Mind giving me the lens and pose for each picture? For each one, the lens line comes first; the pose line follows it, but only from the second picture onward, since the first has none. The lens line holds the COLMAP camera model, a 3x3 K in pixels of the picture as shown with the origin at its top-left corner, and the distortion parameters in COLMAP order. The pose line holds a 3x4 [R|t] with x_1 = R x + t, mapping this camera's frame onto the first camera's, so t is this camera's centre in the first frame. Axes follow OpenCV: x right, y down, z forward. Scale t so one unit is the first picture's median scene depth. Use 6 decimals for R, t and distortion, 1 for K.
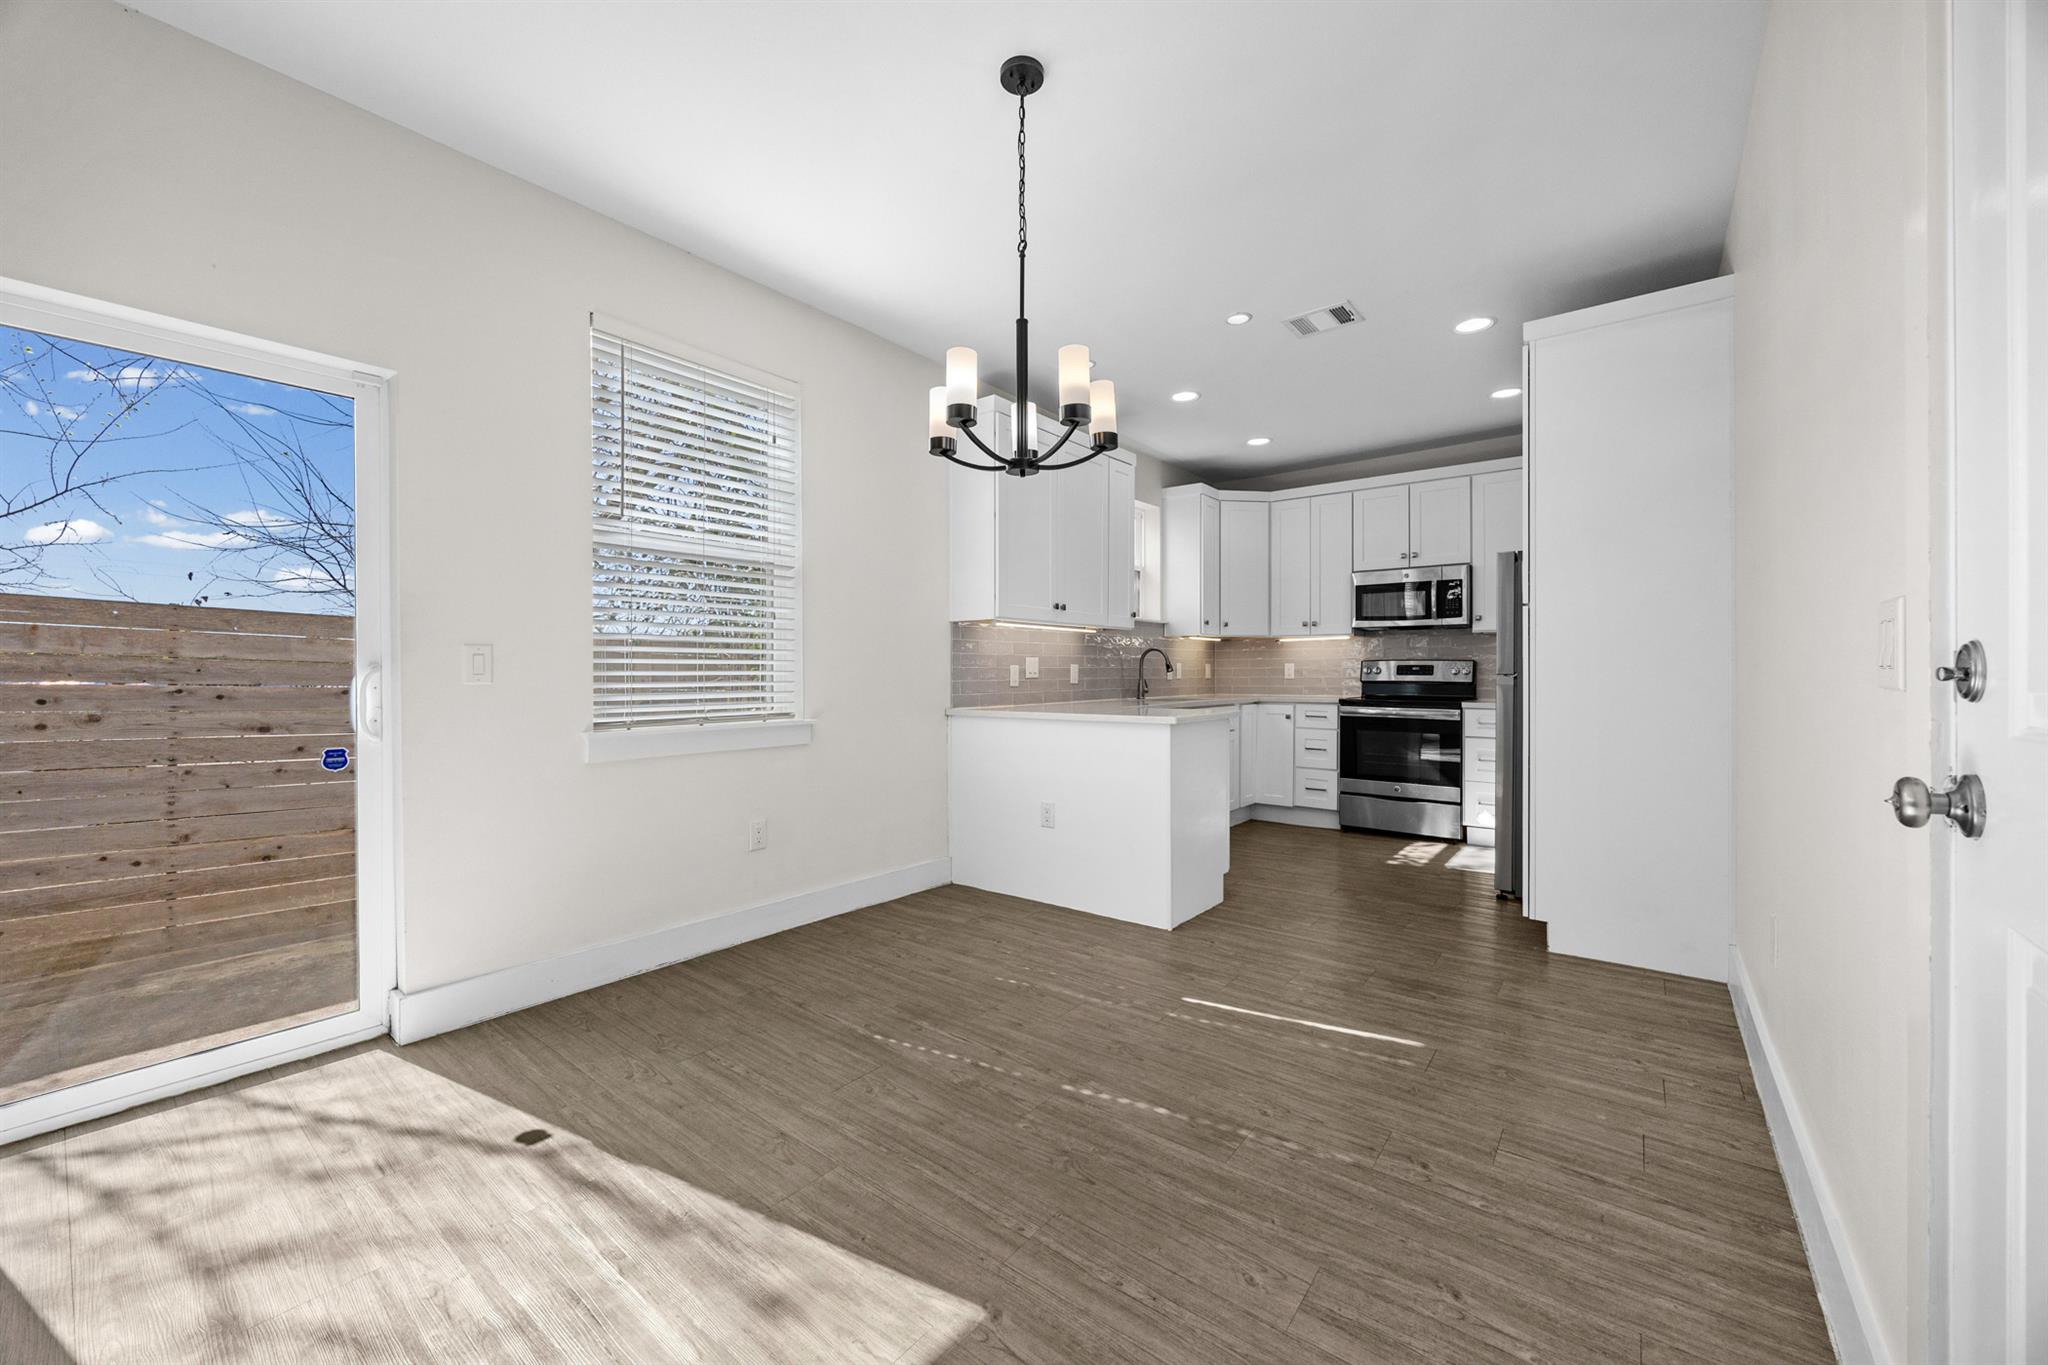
lens RADIAL K [[767.7, 0, 1023.9], [0, 767.7, 671.3], [0, 0, 1]] dist [0.000856, 0.000119]
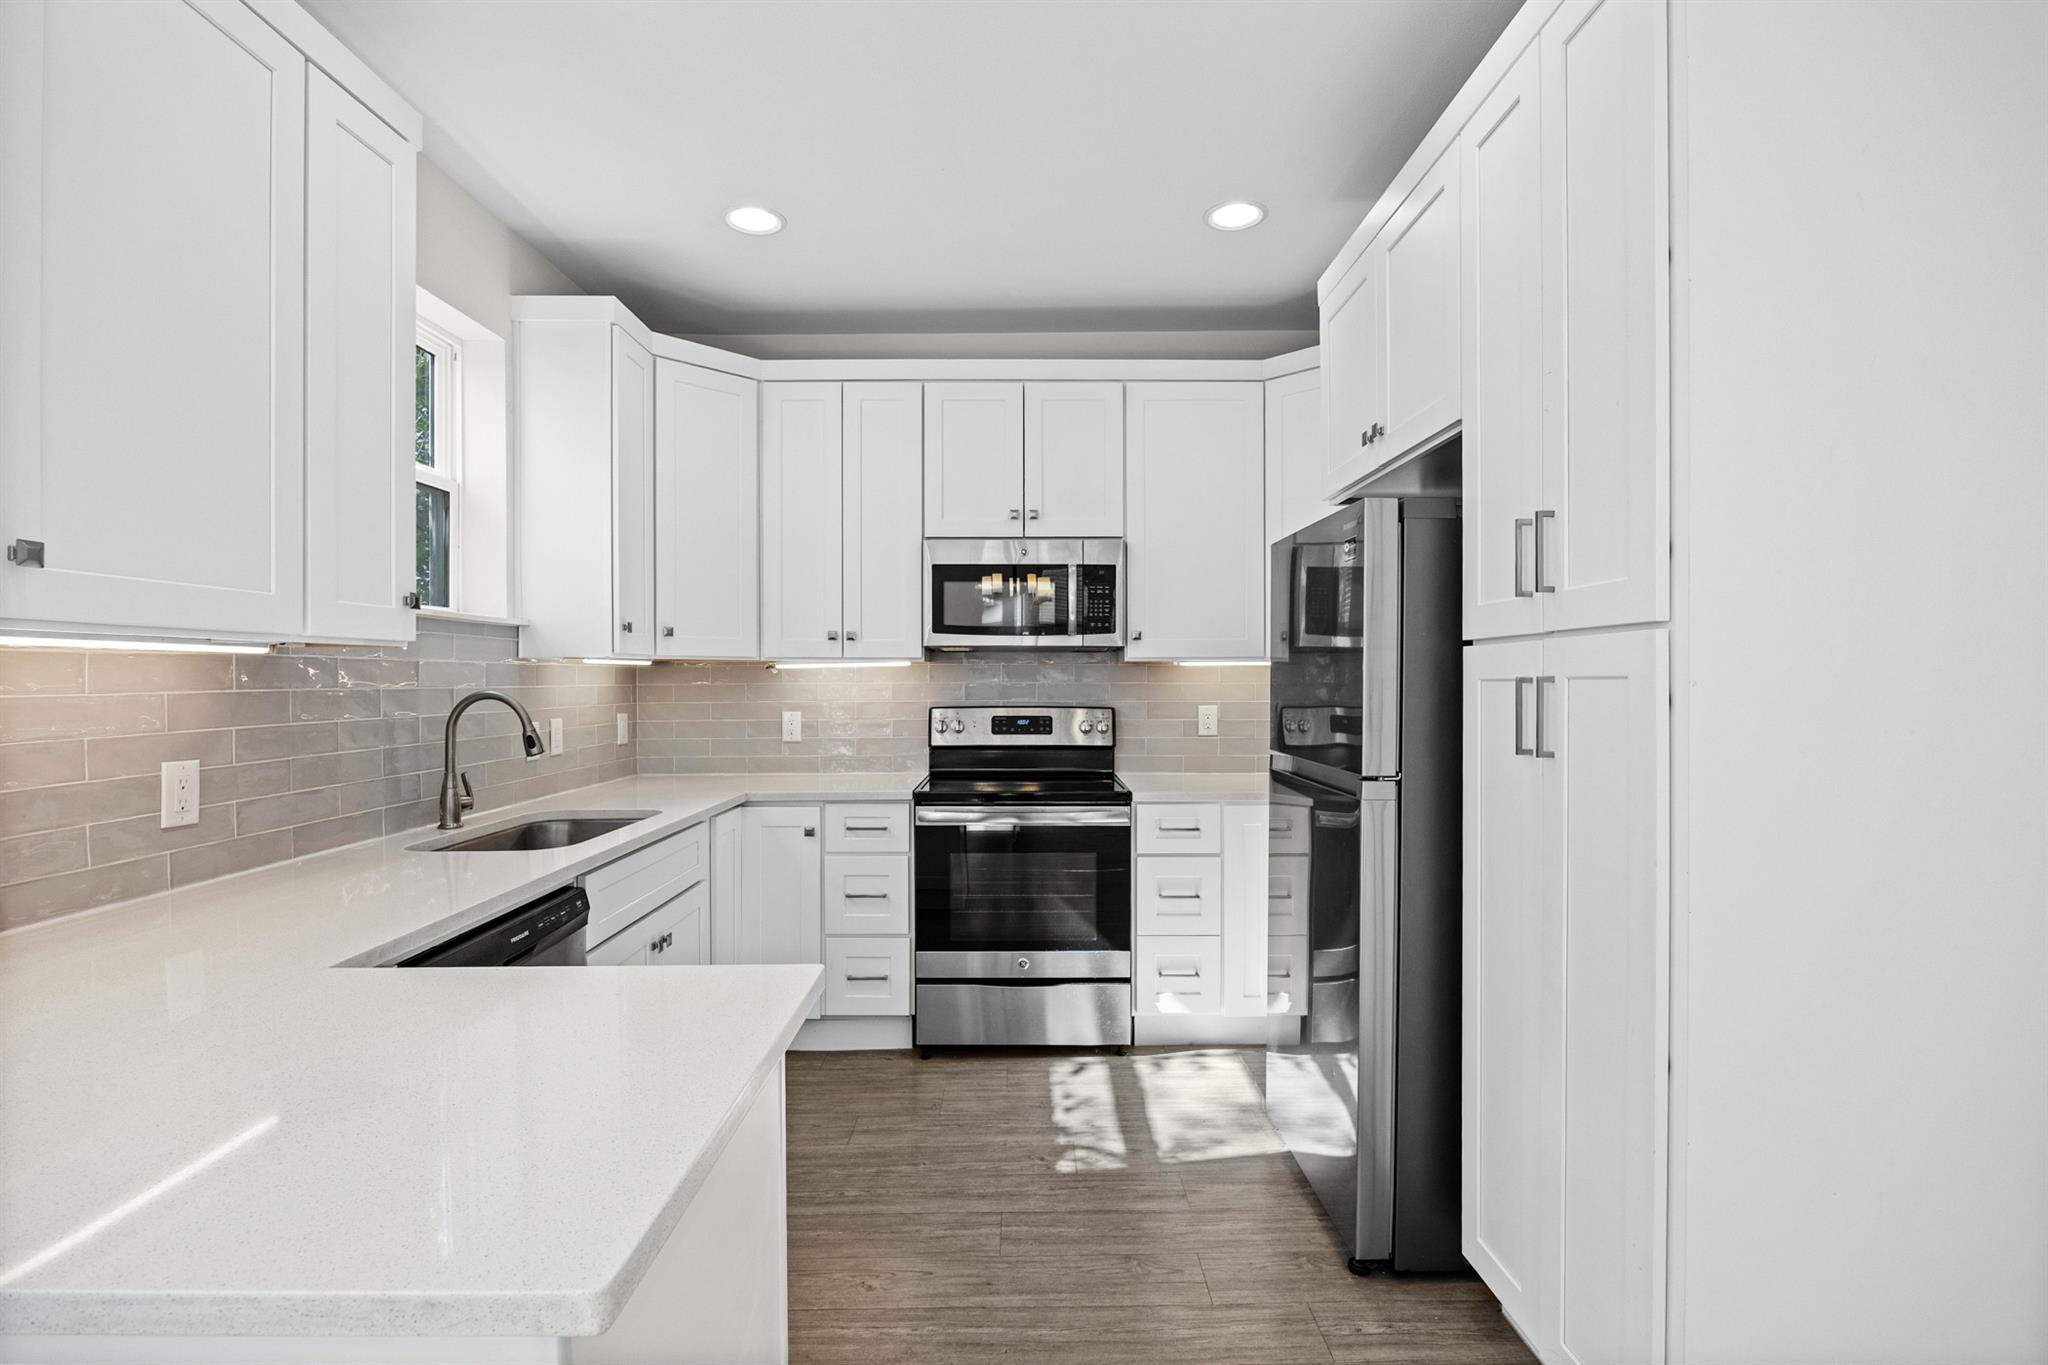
lens RADIAL K [[954.4, 0, 1025.2], [0, 954.4, 690.4], [0, 0, 1]] dist [-0.016219, 0.000359]
pose [[0.783453, -0.009367, 0.621380, 0.088696], [0.003174, 0.999934, 0.011072, -0.036104], [-0.621443, -0.006702, 0.783431, 0.483947]]
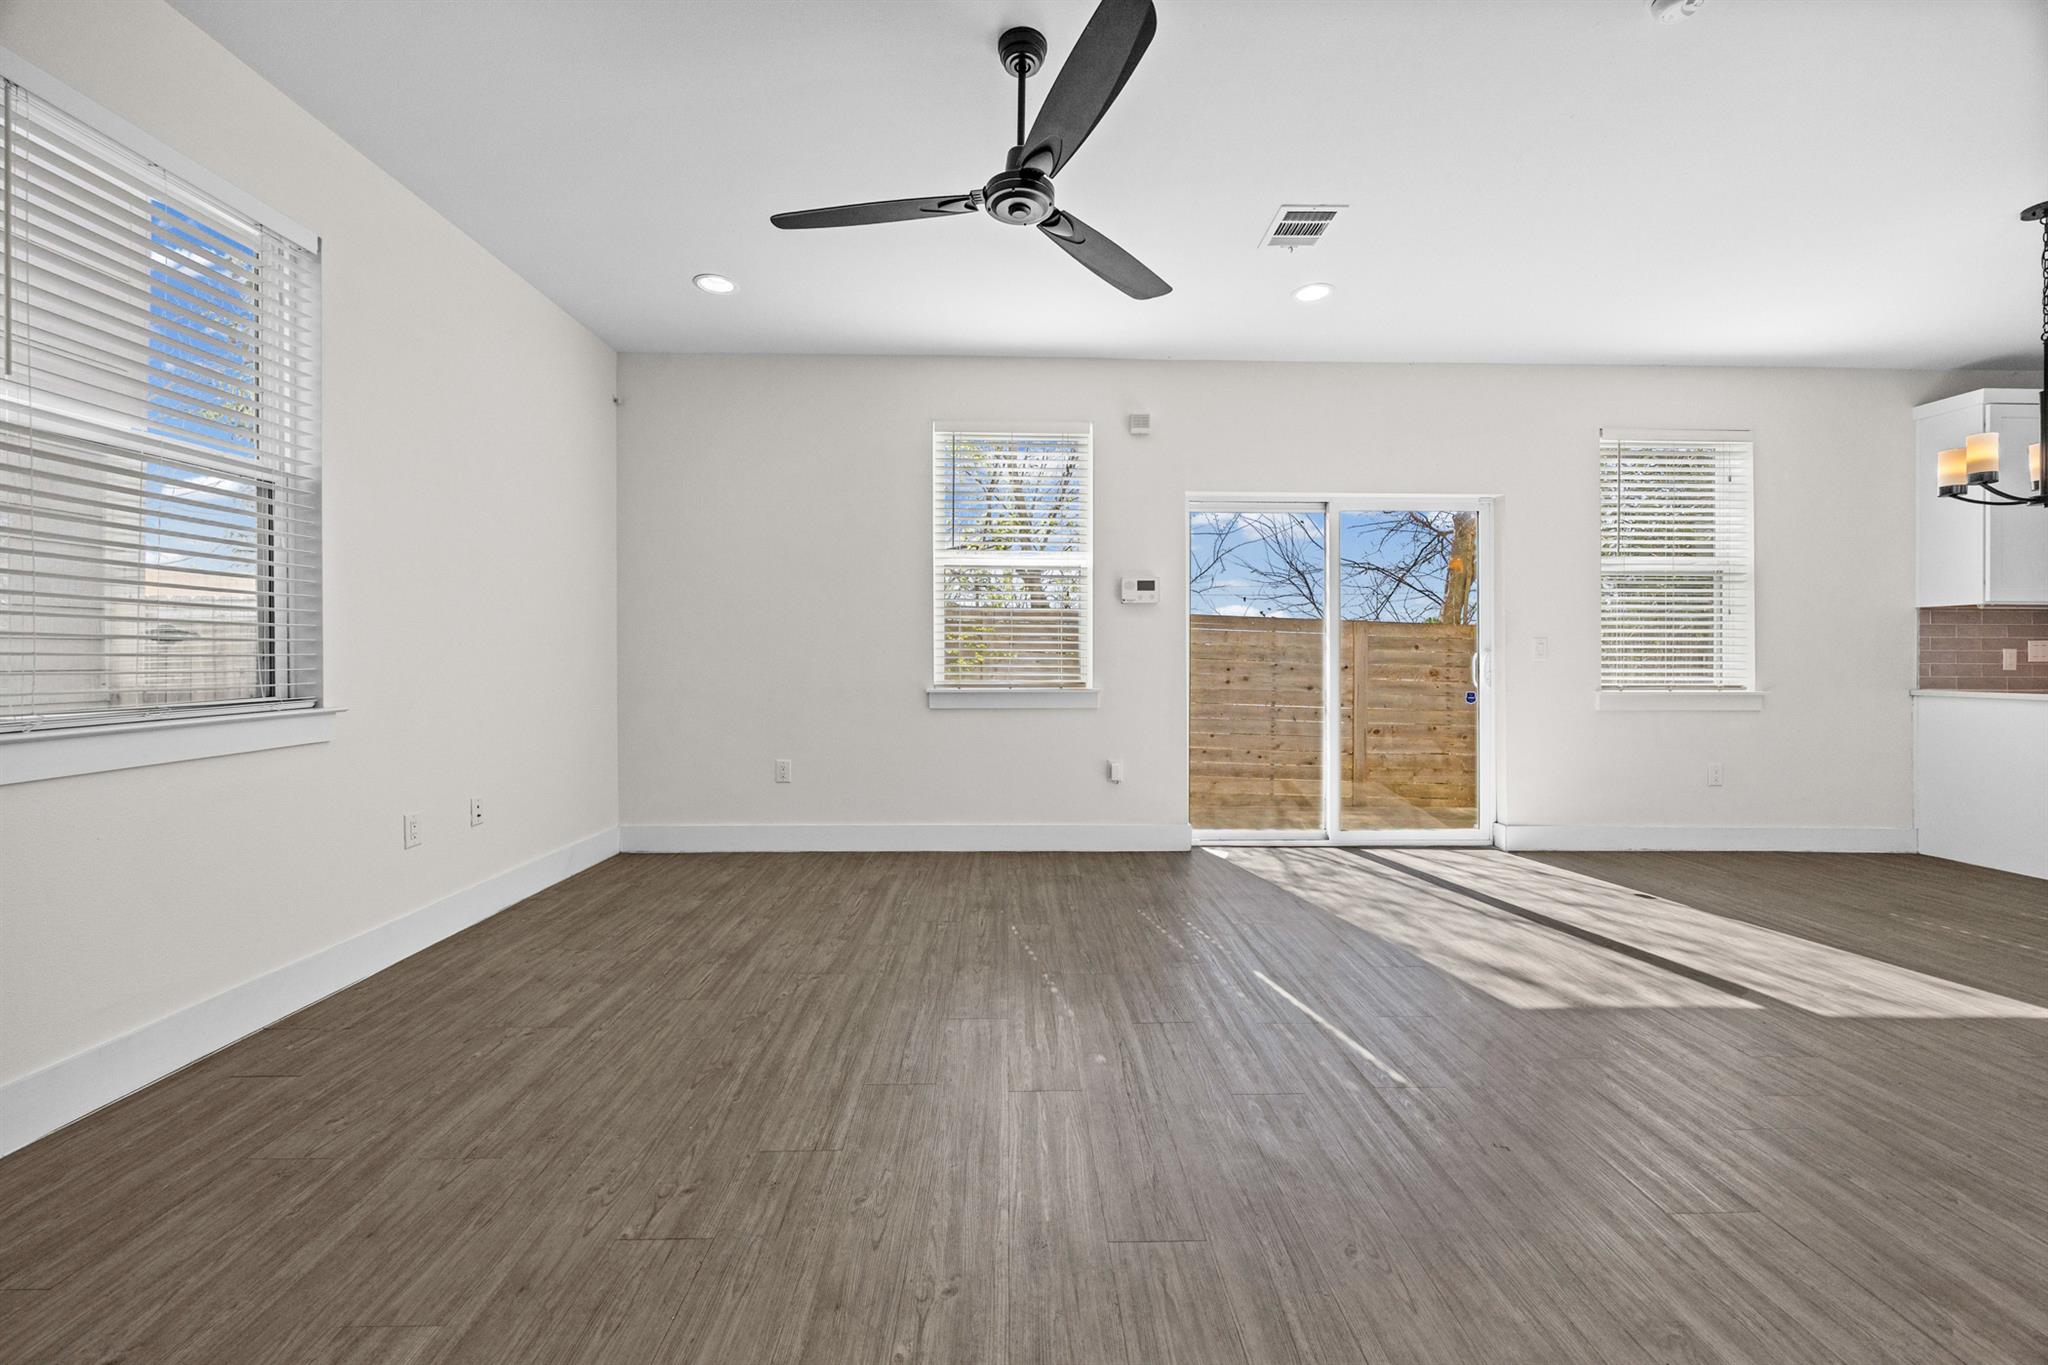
lens RADIAL K [[793.5, 0, 1017.3], [0, 793.5, 660.1], [0, 0, 1]] dist [-0.001156, -0.000173]
pose [[0.630965, 0.005959, -0.775788, -0.023704], [-0.004842, 0.999981, 0.003743, 0.007489], [0.775796, 0.001394, 0.630982, -0.490091]]
